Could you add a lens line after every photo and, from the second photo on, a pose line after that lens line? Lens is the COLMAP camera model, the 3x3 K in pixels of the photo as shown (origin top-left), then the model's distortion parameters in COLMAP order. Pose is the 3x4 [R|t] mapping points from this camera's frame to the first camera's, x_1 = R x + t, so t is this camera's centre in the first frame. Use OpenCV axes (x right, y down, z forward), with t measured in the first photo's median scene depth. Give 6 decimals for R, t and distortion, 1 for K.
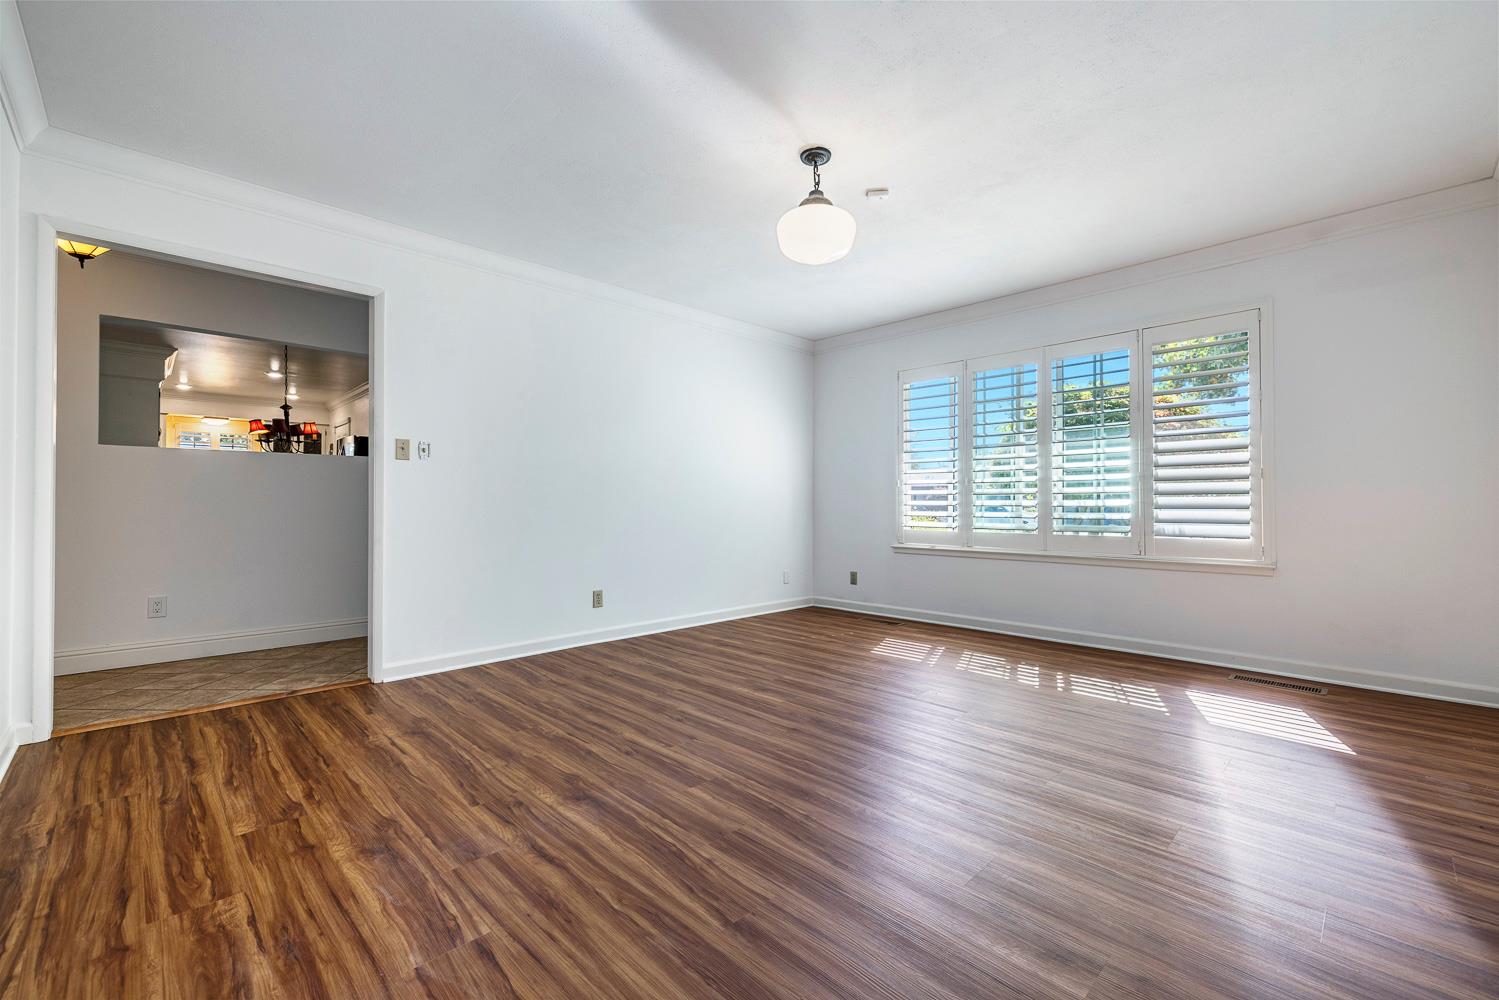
lens RADIAL K [[595.1, 0, 752.1], [0, 595.1, 497.9], [0, 0, 1]] dist [0.001926, -0.000124]
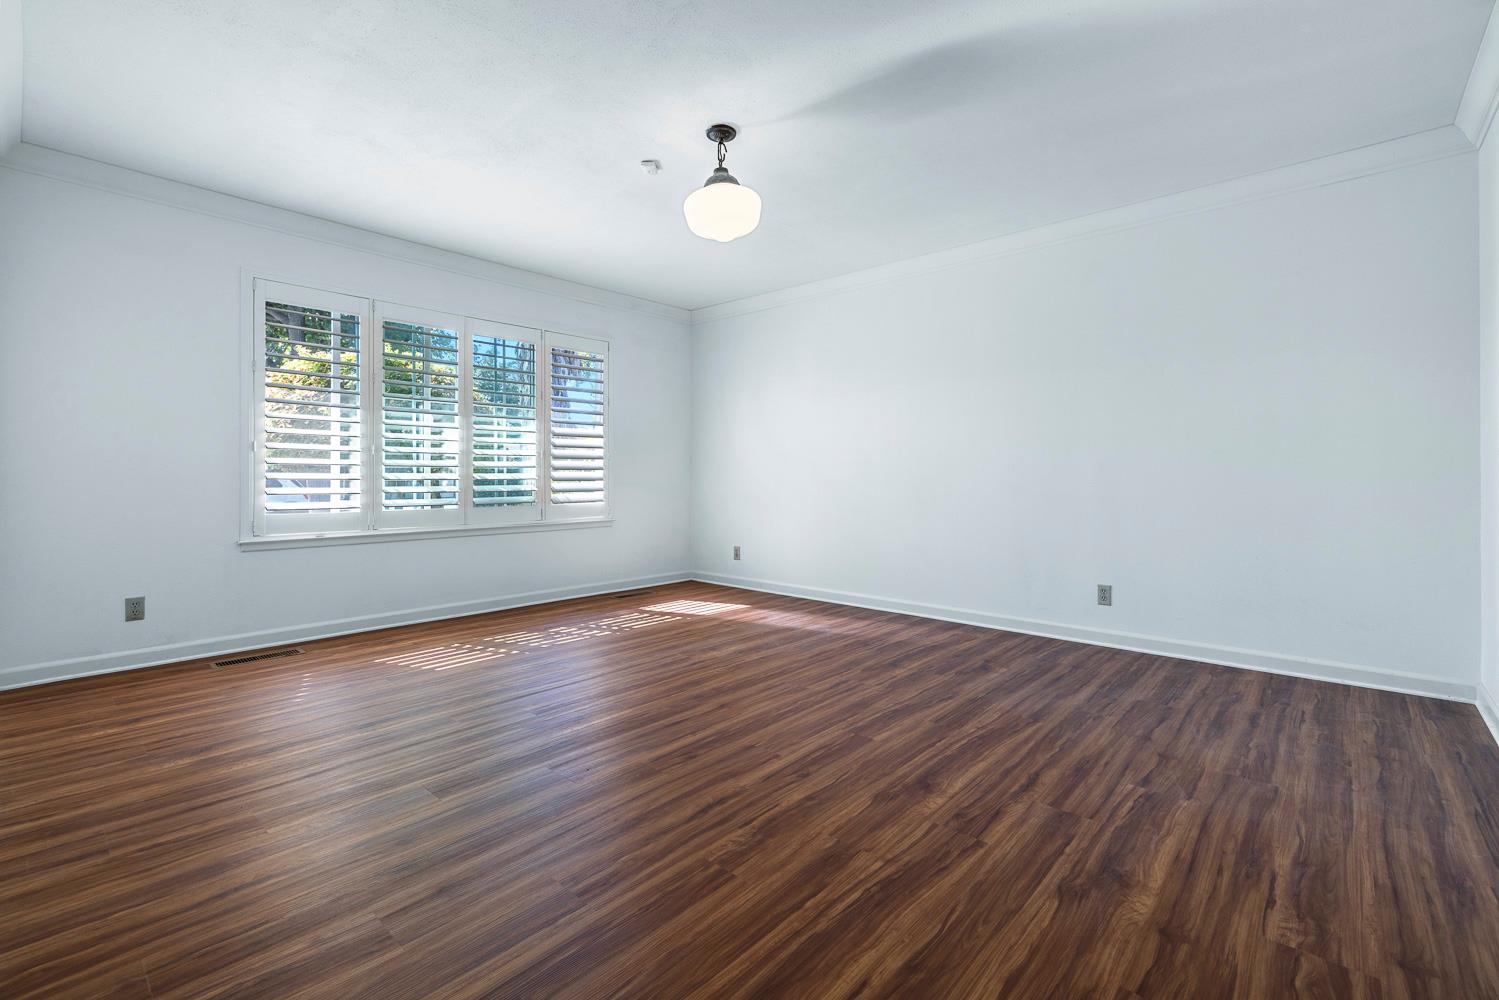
lens RADIAL K [[595.1, 0, 772.1], [0, 595.1, 473.3], [0, 0, 1]] dist [0.001926, -0.000124]
pose [[0.001507, 0.005552, 0.999983, -1.365762], [-0.009507, 0.999939, -0.005537, 0.011602], [-0.999954, -0.009499, 0.001559, 1.365912]]
